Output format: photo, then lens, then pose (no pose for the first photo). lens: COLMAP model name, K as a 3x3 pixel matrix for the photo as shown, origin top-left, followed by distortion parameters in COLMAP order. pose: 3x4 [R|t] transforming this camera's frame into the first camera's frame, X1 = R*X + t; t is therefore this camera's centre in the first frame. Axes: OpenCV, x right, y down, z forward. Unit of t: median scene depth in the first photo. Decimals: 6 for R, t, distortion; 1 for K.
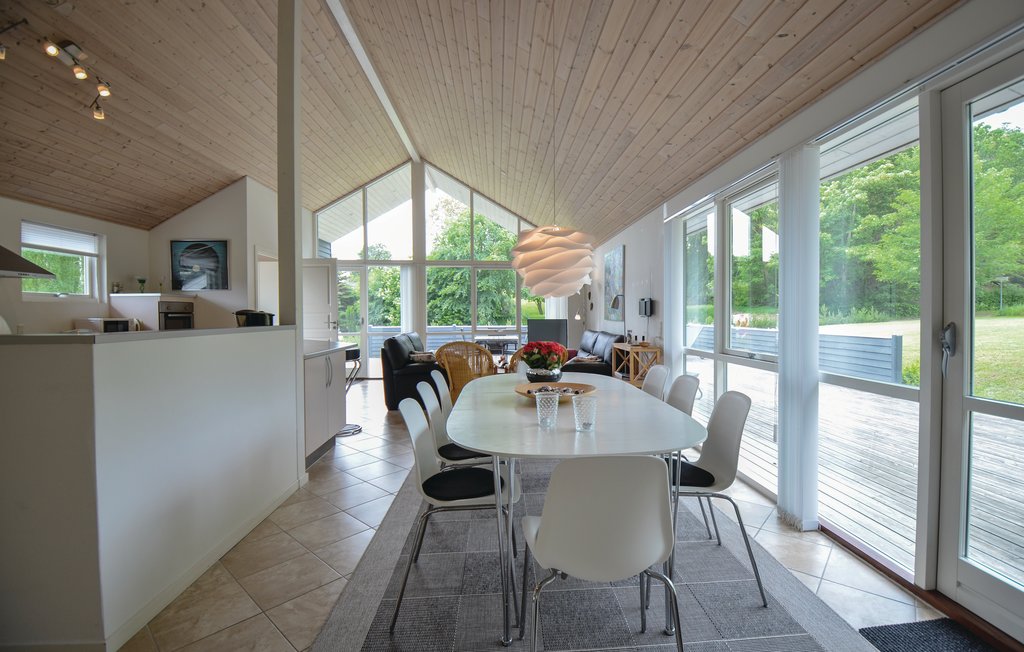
lens RADIAL K [[444.5, 0, 535.4], [0, 444.5, 321.5], [0, 0, 1]] dist [0.009864, -0.022416]
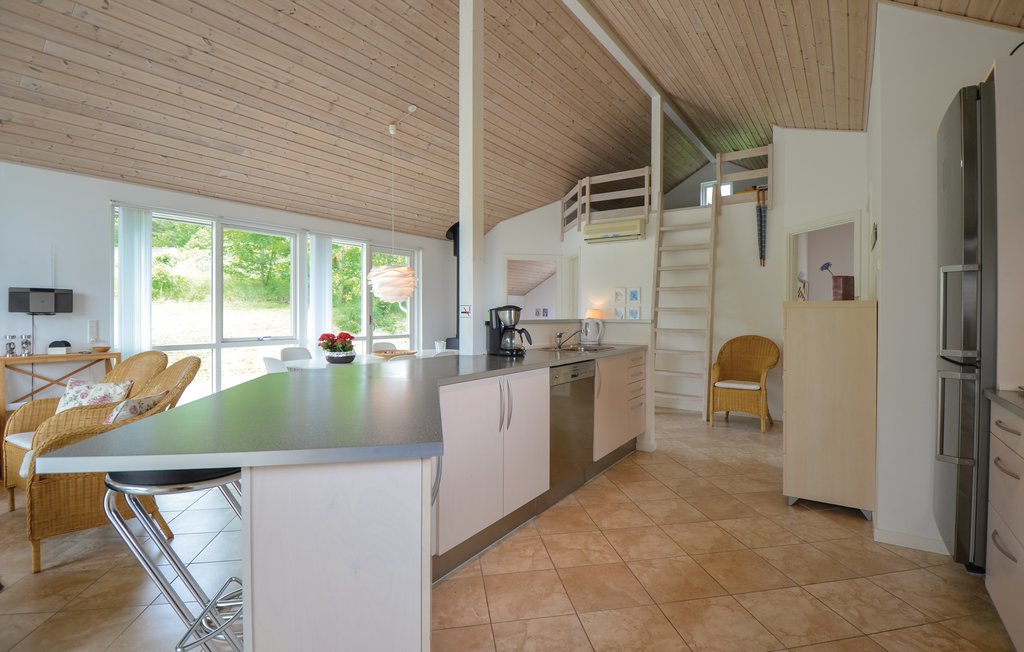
lens RADIAL K [[473.1, 0, 536.5], [0, 473.1, 319.5], [0, 0, 1]] dist [0.002201, -0.016614]
pose [[-0.786495, -0.006631, 0.617561, -1.319429], [0.009243, 0.999704, 0.022505, -0.018681], [-0.617527, 0.023408, -0.786201, 1.752963]]
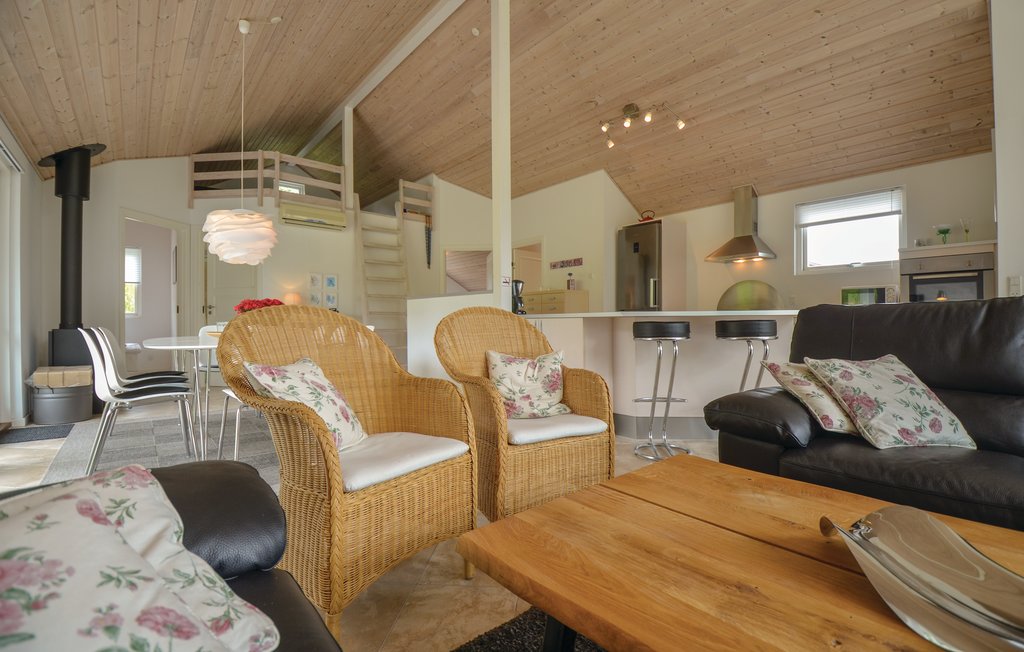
lens RADIAL K [[444.5, 0, 535.4], [0, 444.5, 321.5], [0, 0, 1]] dist [0.009864, -0.022416]
pose [[-0.791564, 0.008251, -0.611030, 0.117429], [-0.000997, 0.999890, 0.014794, 0.078067], [0.611085, 0.012319, -0.791469, 2.078215]]
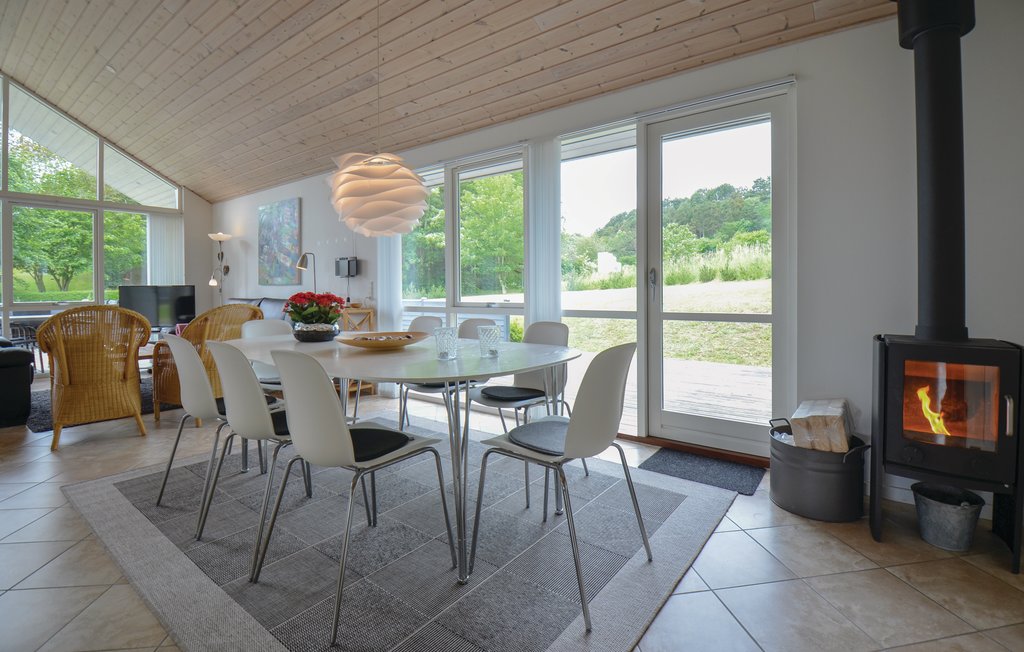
lens RADIAL K [[463.2, 0, 523.6], [0, 463.2, 297.2], [0, 0, 1]] dist [0.010152, -0.023747]
pose [[0.659245, -0.006706, 0.751898, -0.383985], [0.013621, 0.999903, -0.003025, 0.063069], [-0.751805, 0.012236, 0.659272, 0.127458]]
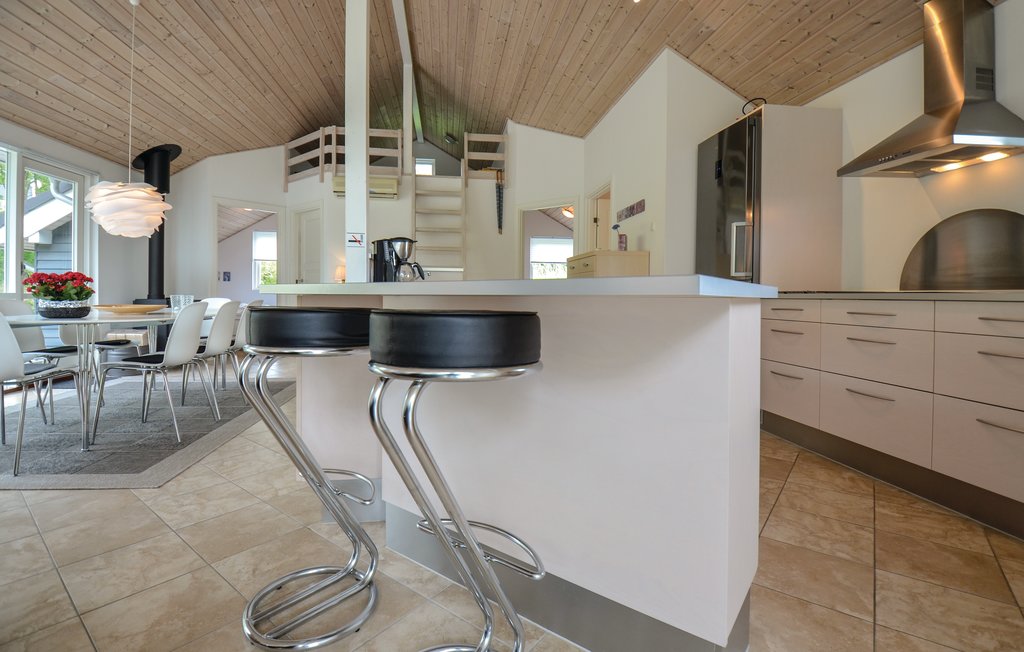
lens RADIAL K [[460.2, 0, 497.7], [0, 460.2, 302.0], [0, 0, 1]] dist [-0.015379, -0.010885]
pose [[-0.999427, -0.003976, -0.033616, -0.810802], [-0.005023, 0.999503, 0.031120, 0.073278], [0.033475, 0.031271, -0.998950, 1.916222]]
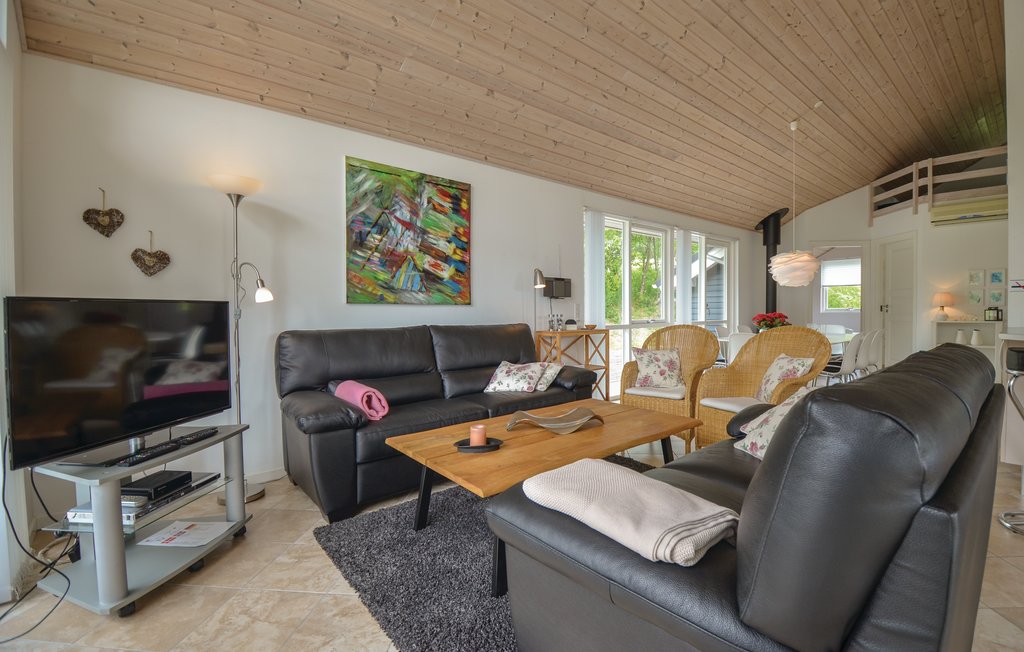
lens RADIAL K [[458.9, 0, 540.0], [0, 458.9, 327.7], [0, 0, 1]] dist [0.011497, -0.024423]
pose [[-0.608583, -0.021258, 0.793206, -0.738622], [0.022586, 0.998772, 0.044097, 0.009955], [-0.793169, 0.044752, -0.607355, 2.546114]]
